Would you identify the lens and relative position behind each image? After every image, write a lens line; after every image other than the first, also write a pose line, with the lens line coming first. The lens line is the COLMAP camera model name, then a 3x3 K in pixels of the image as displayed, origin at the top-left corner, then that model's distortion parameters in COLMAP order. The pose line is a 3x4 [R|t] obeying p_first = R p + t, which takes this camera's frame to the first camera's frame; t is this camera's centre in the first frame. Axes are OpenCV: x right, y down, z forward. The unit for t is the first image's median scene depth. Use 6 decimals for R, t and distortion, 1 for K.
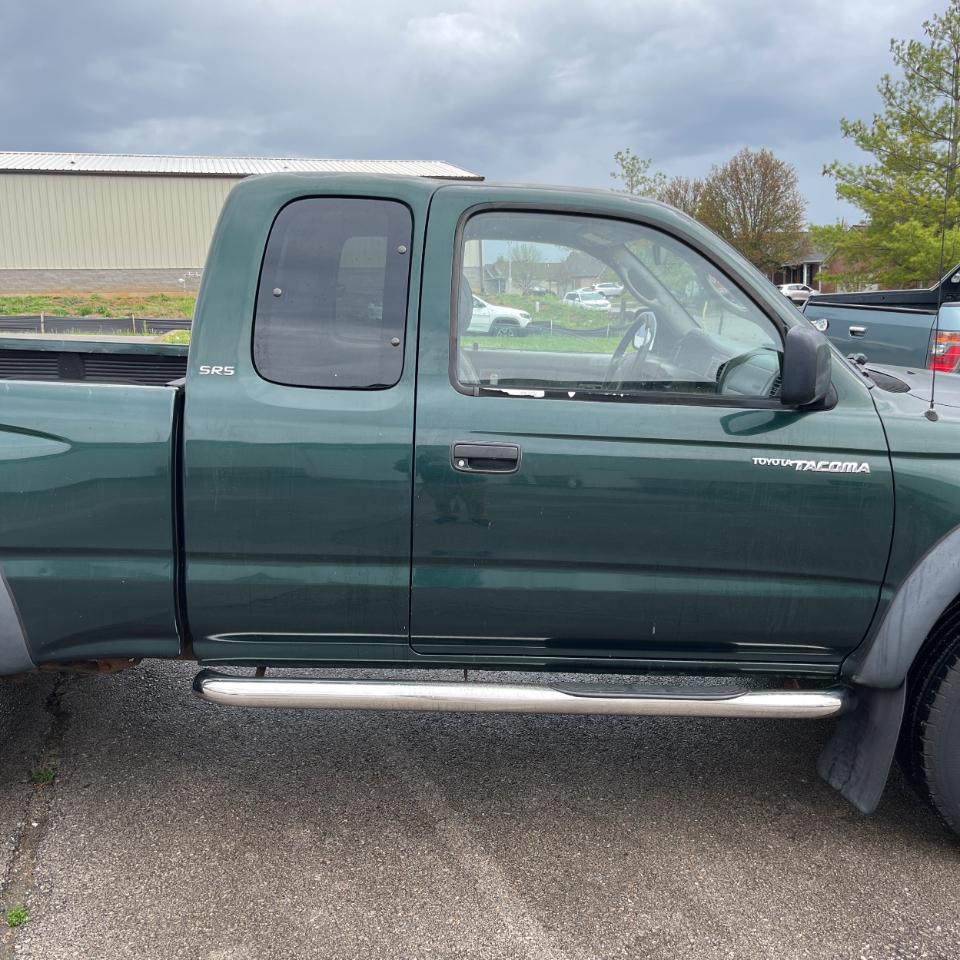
lens RADIAL K [[973.3, 0, 482.6], [0, 973.3, 486.8], [0, 0, 1]] dist [0.059803, -0.067213]
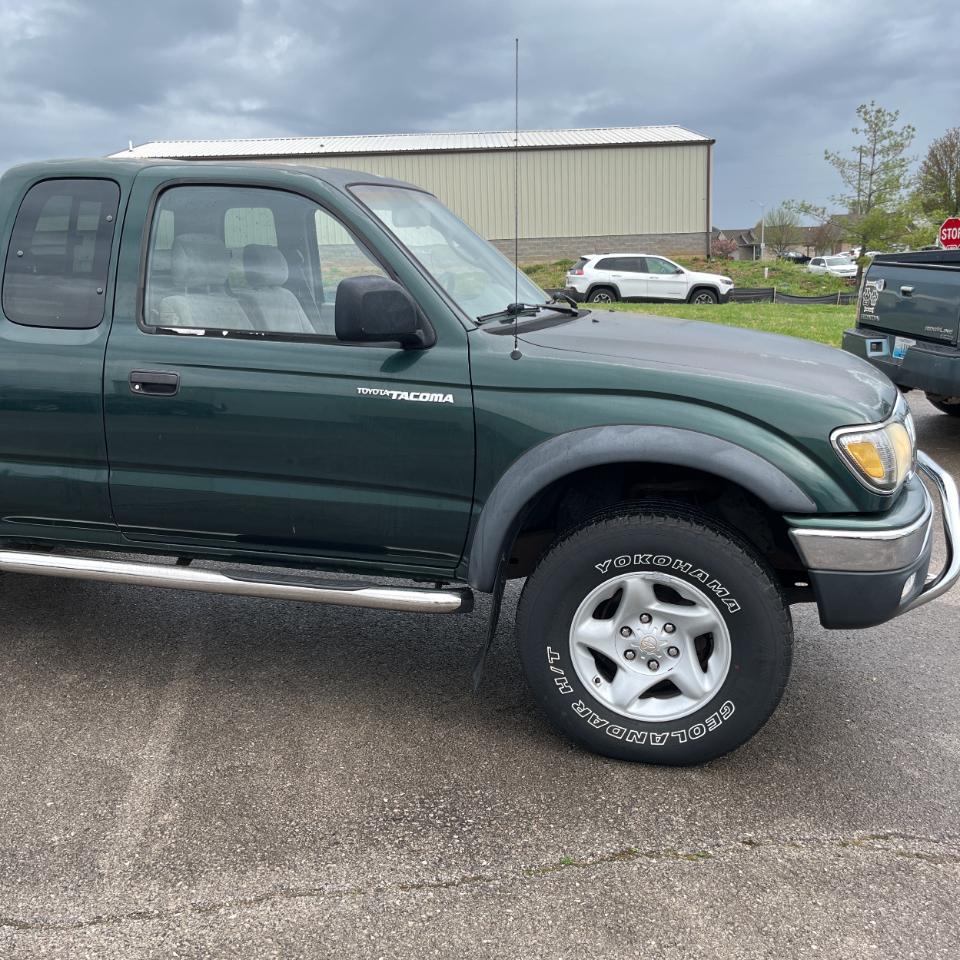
lens RADIAL K [[971.1, 0, 480.0], [0, 971.1, 480.0], [0, 0, 1]] dist [0.049220, -0.027505]
pose [[0.965891, 0.043257, -0.255310, 0.068588], [-0.037254, 0.998905, 0.028306, 0.004078], [0.256255, -0.017830, 0.966445, -0.010582]]
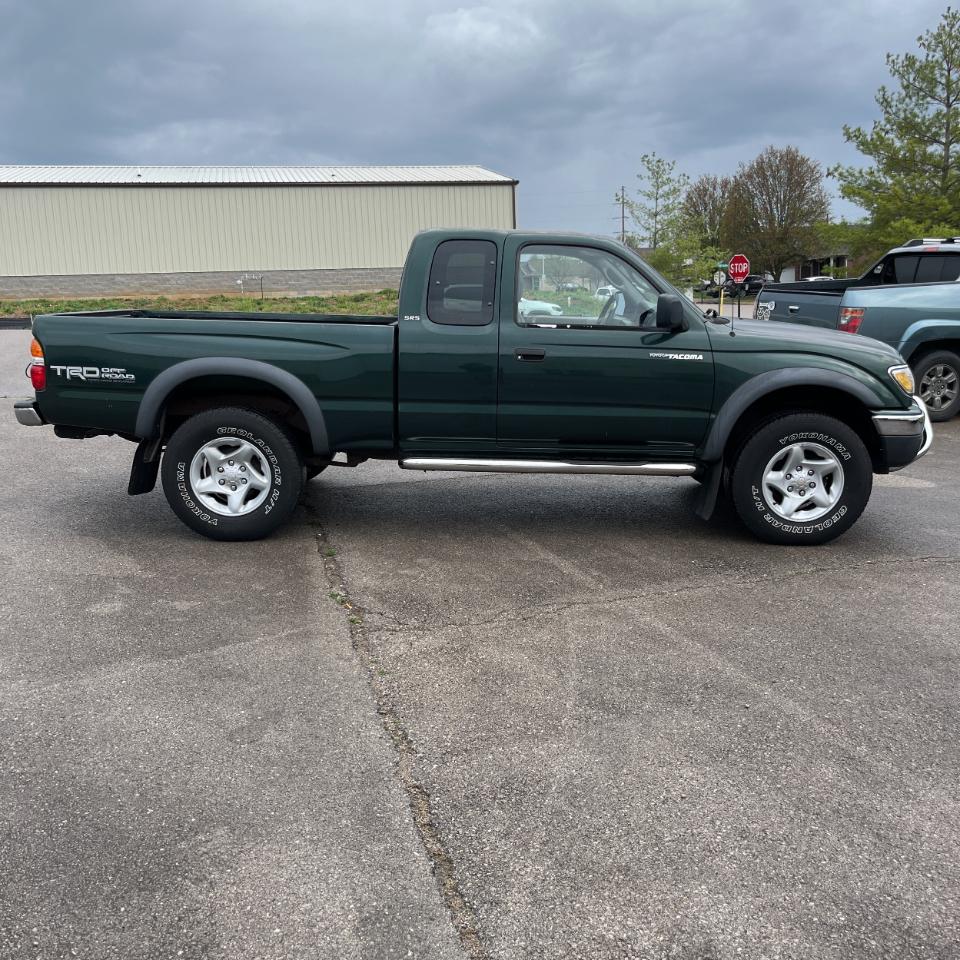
lens RADIAL K [[973.3, 0, 482.6], [0, 973.3, 486.8], [0, 0, 1]] dist [0.059803, -0.067213]
pose [[0.999329, -0.007454, -0.035854, -0.002710], [0.007528, 0.999970, 0.001941, 0.025245], [0.035838, -0.002210, 0.999355, -0.117526]]
